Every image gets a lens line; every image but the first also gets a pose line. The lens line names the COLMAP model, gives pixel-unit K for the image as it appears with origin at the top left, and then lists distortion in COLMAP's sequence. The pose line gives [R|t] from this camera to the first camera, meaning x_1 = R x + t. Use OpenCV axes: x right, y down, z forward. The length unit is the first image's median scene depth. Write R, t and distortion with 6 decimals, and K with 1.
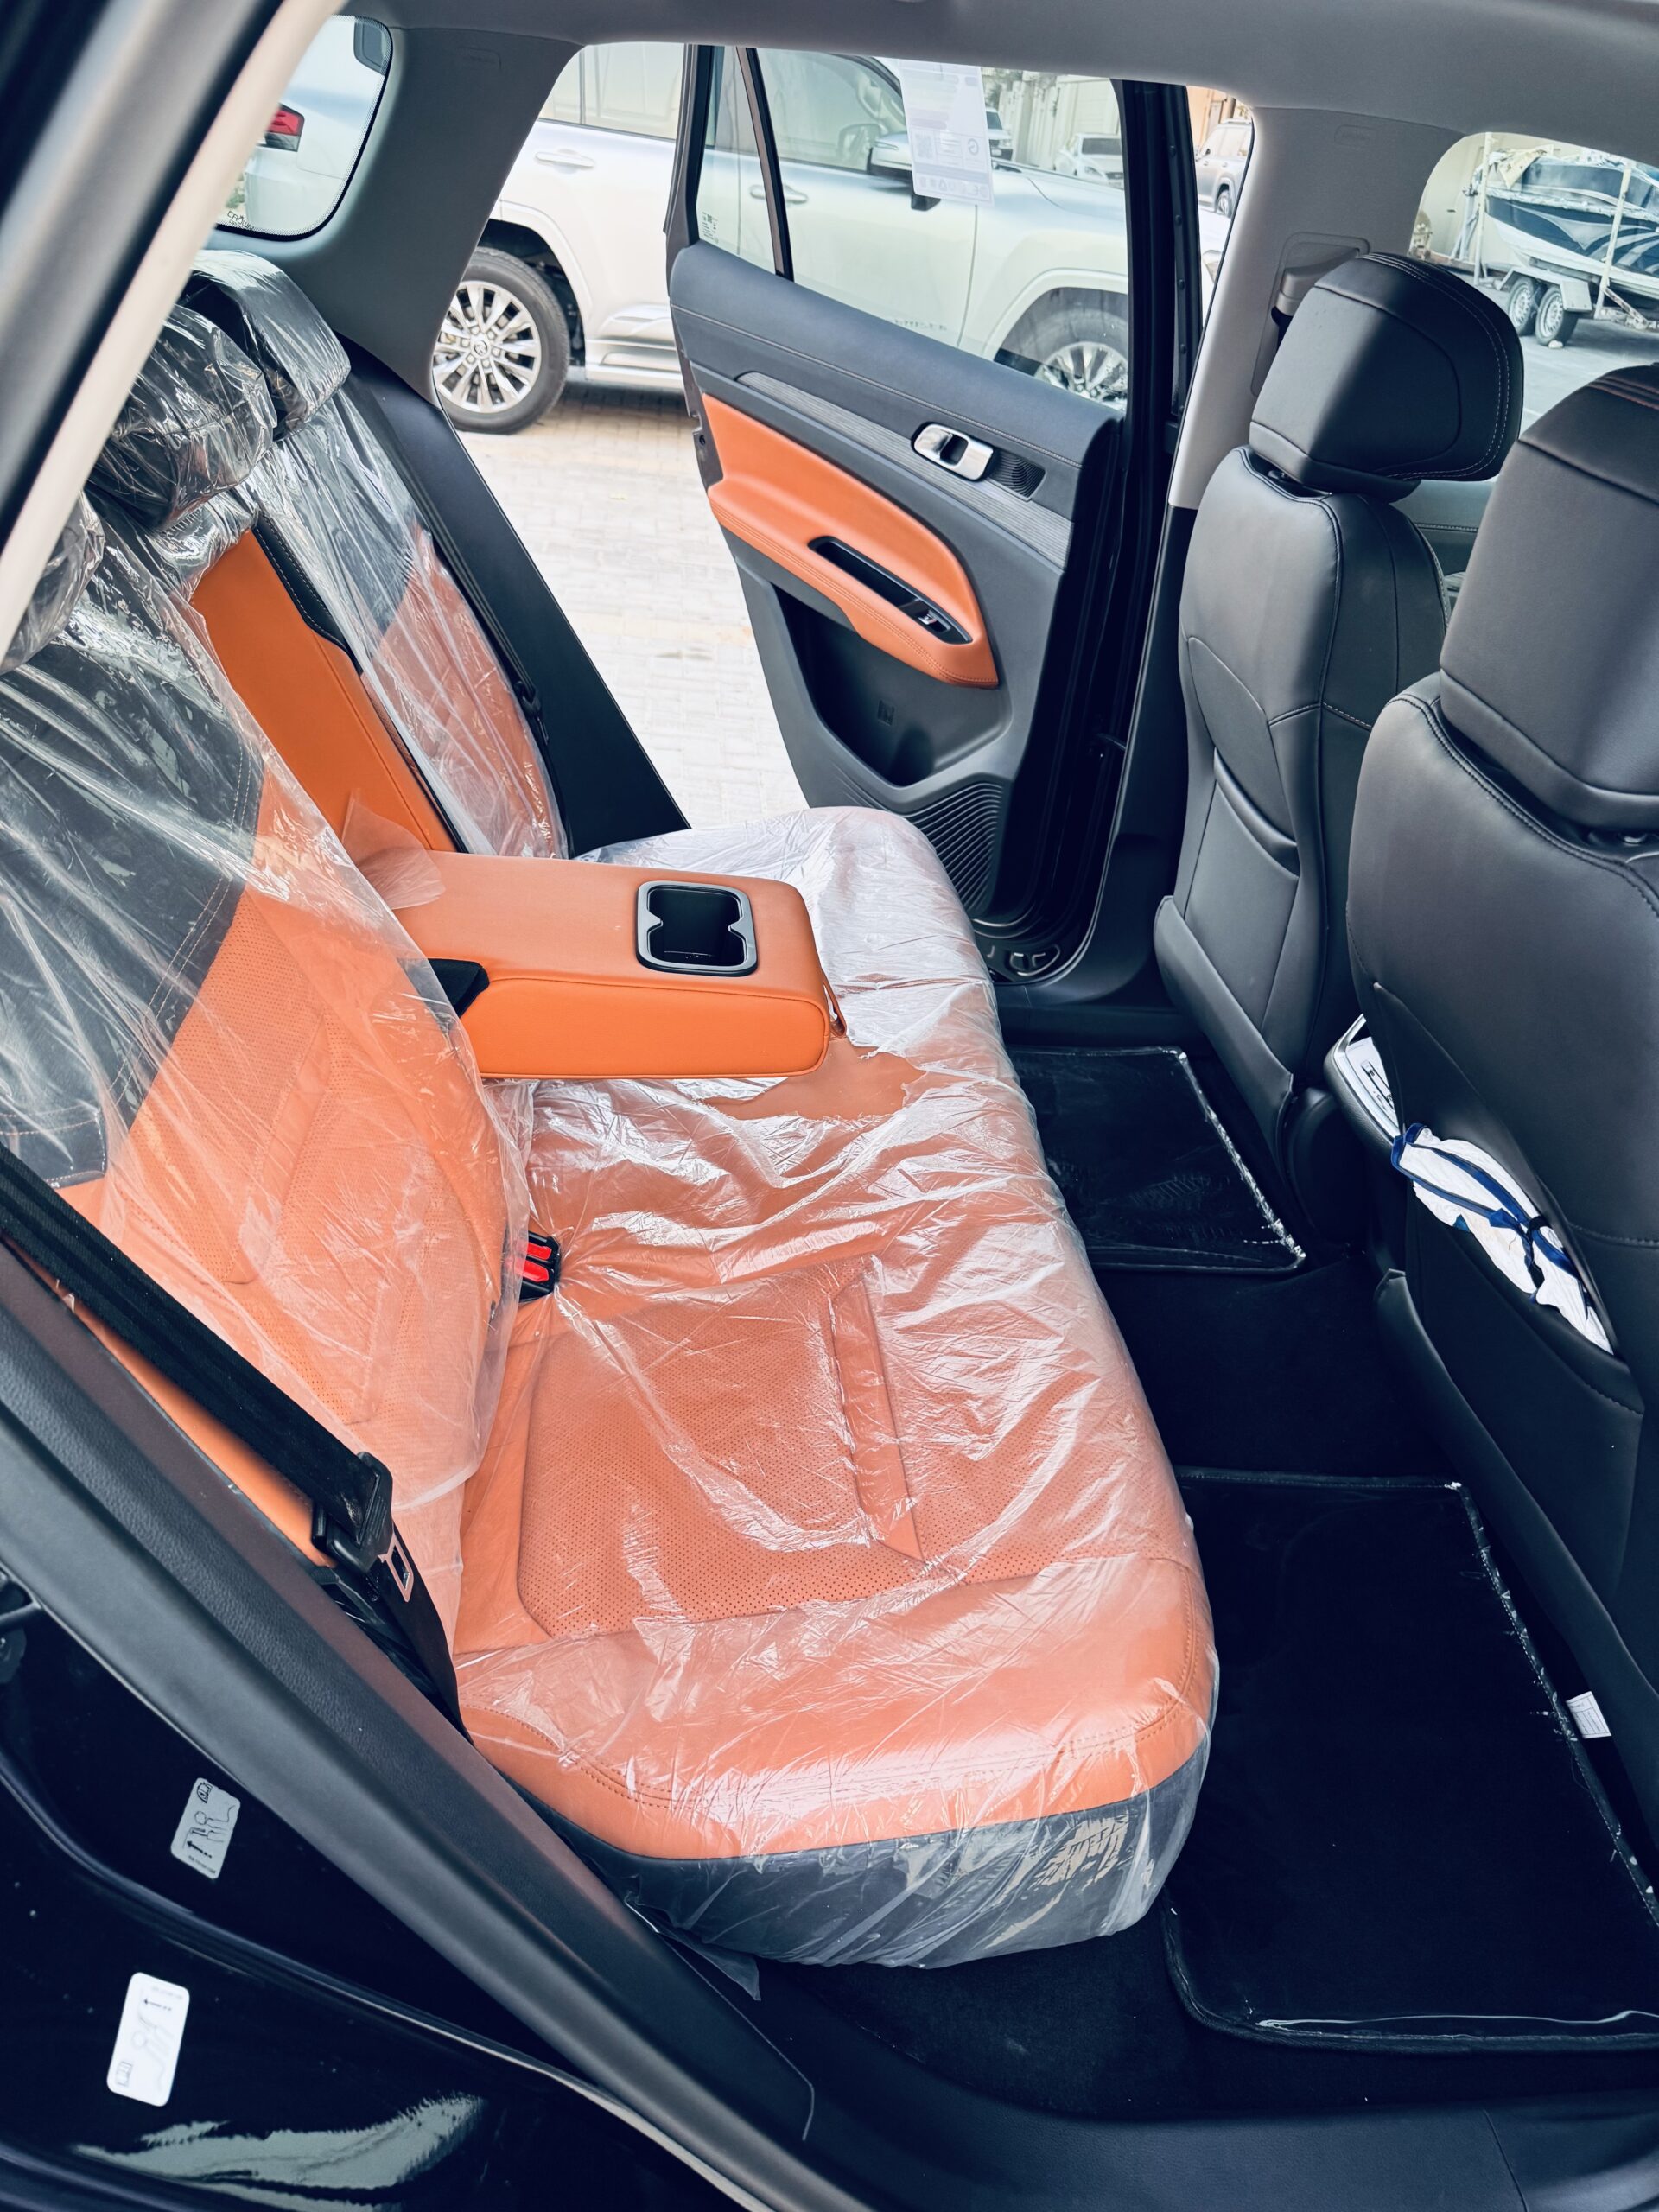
lens RADIAL K [[1652.8, 0, 829.5], [0, 1652.8, 1106.0], [0, 0, 1]] dist [0.157296, -0.328943]
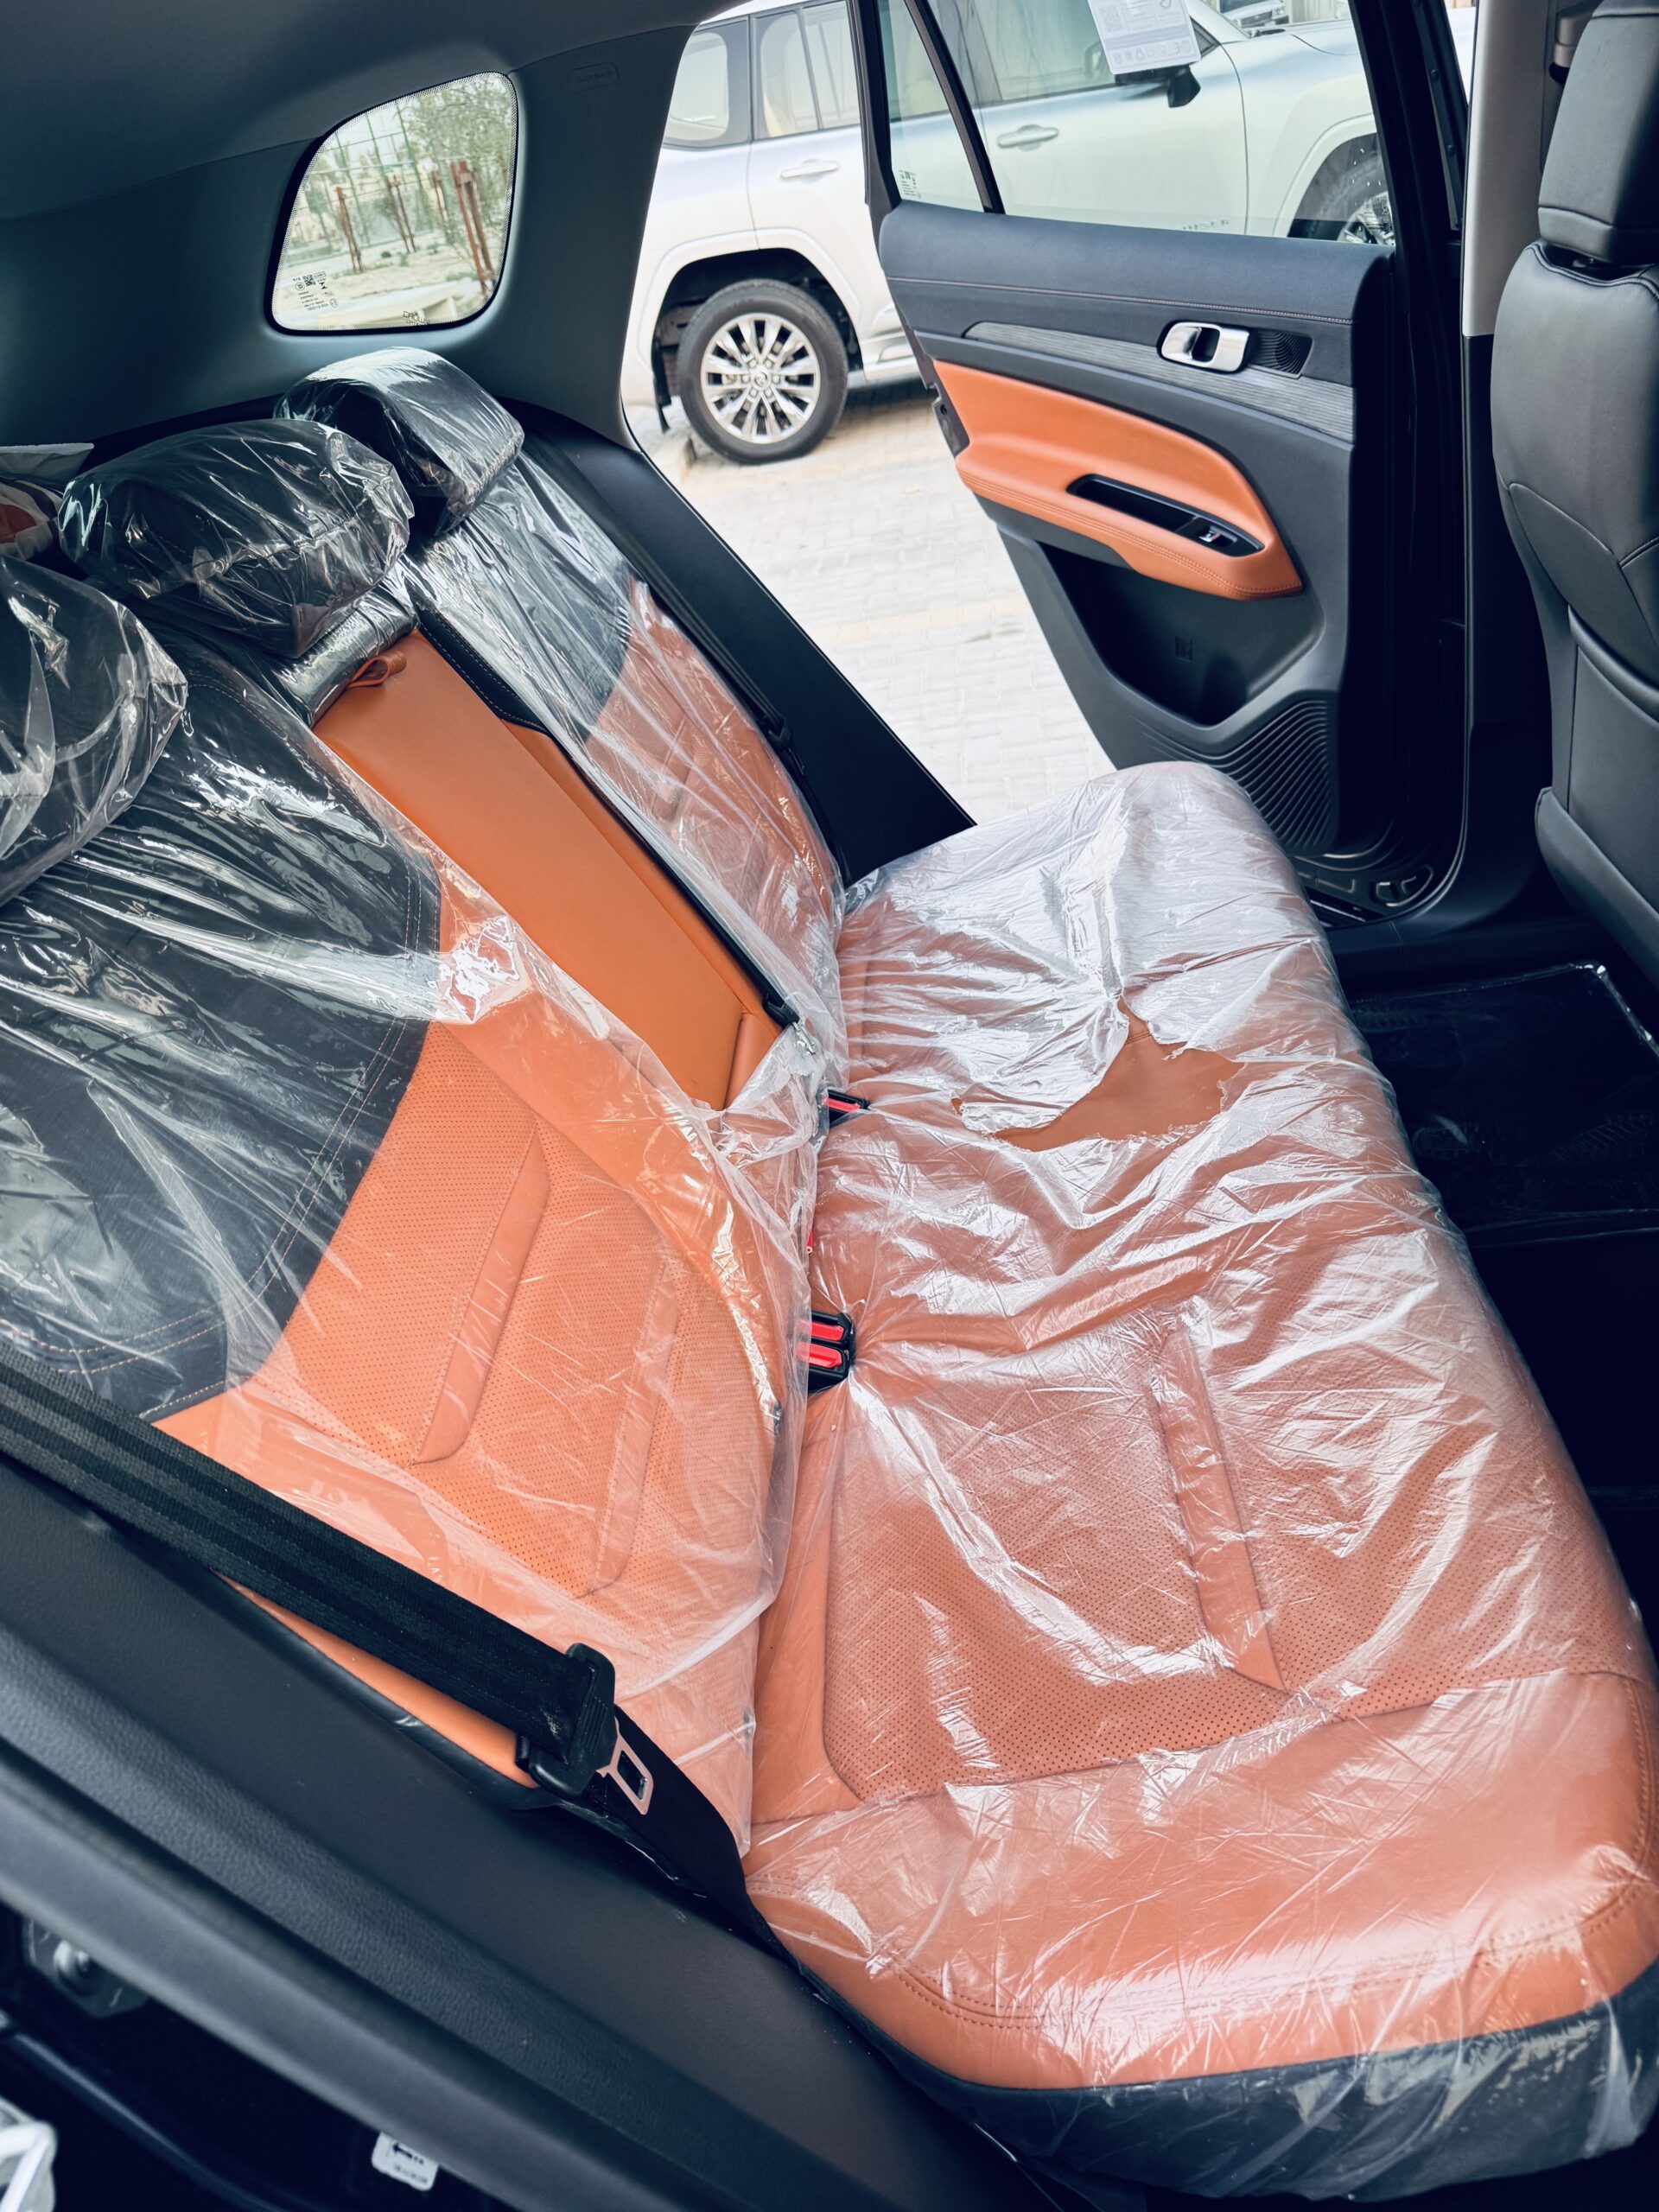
lens RADIAL K [[1626.5, 0, 799.1], [0, 1626.5, 1113.5], [0, 0, 1]] dist [0.158548, -0.354850]
pose [[0.948934, -0.154204, -0.275220, 0.073352], [0.159145, 0.987245, -0.004430, -0.029715], [0.272393, -0.039596, 0.961371, 0.133171]]
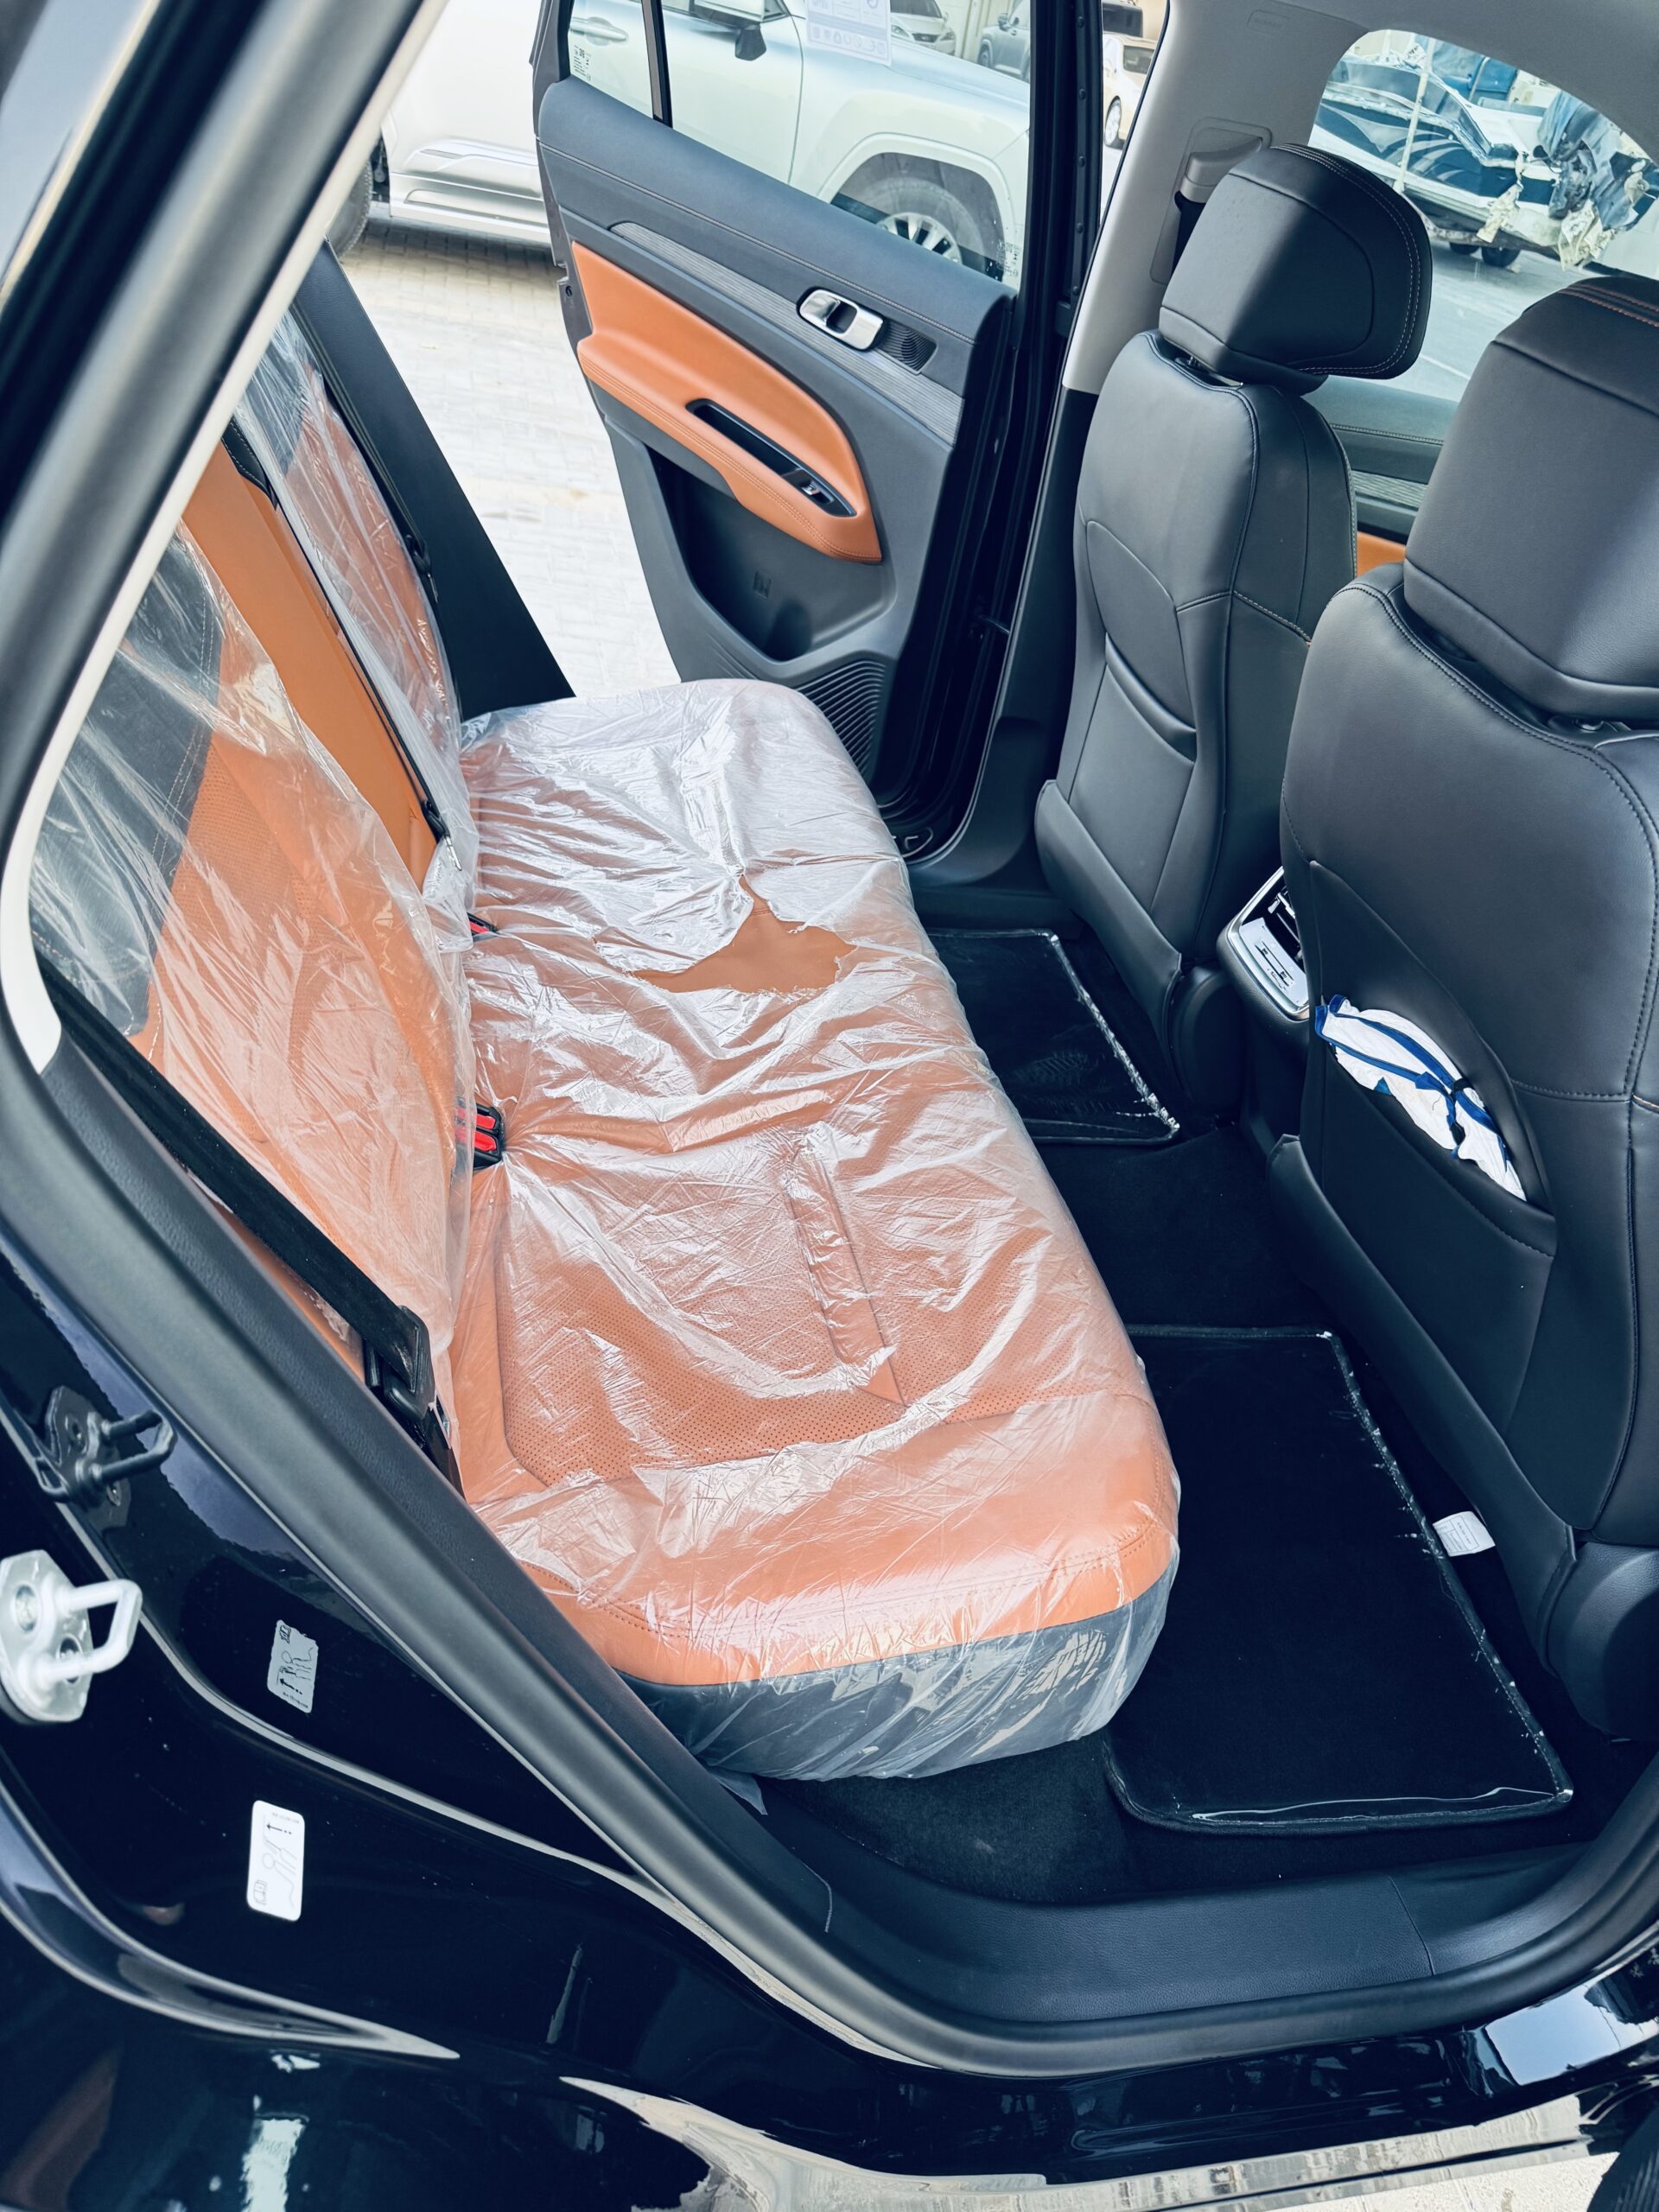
lens RADIAL K [[1656.4, 0, 839.4], [0, 1656.4, 1115.7], [0, 0, 1]] dist [0.130639, -0.234054]
pose [[0.990572, -0.003223, 0.136958, -0.097786], [-0.006613, 0.997433, 0.071300, 0.011337], [-0.136836, -0.071533, 0.988008, -0.017755]]
